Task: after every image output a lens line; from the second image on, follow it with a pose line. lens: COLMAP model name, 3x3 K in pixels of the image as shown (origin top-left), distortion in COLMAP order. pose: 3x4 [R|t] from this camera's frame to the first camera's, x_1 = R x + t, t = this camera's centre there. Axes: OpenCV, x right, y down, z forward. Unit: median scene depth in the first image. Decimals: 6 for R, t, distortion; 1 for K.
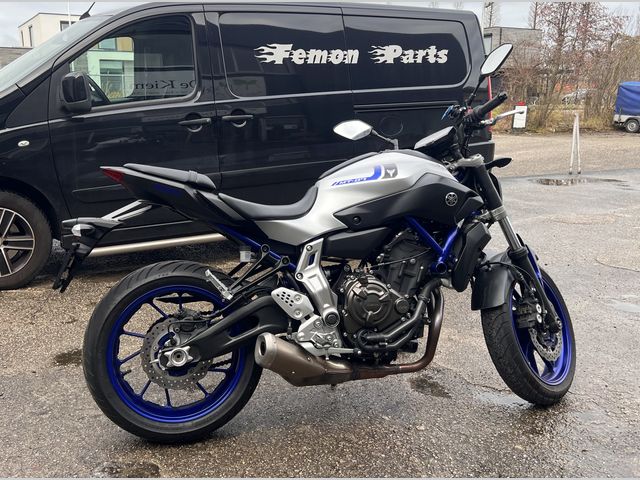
lens RADIAL K [[604.8, 0, 318.3], [0, 604.8, 243.6], [0, 0, 1]] dist [0.048403, 0.000000]
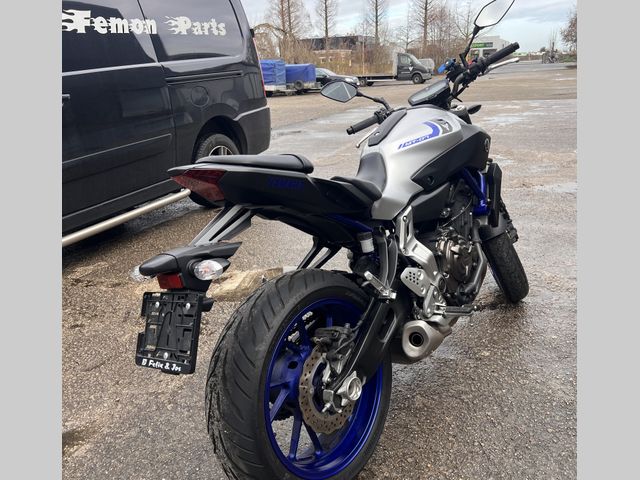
lens RADIAL K [[480.2, 0, 319.9], [0, 480.2, 233.4], [0, 0, 1]] dist [0.001699, -0.012332]
pose [[0.763374, -0.240665, 0.599450, -0.278870], [0.194108, 0.970578, 0.142476, -0.050333], [-0.616102, 0.007595, 0.787630, 0.253198]]
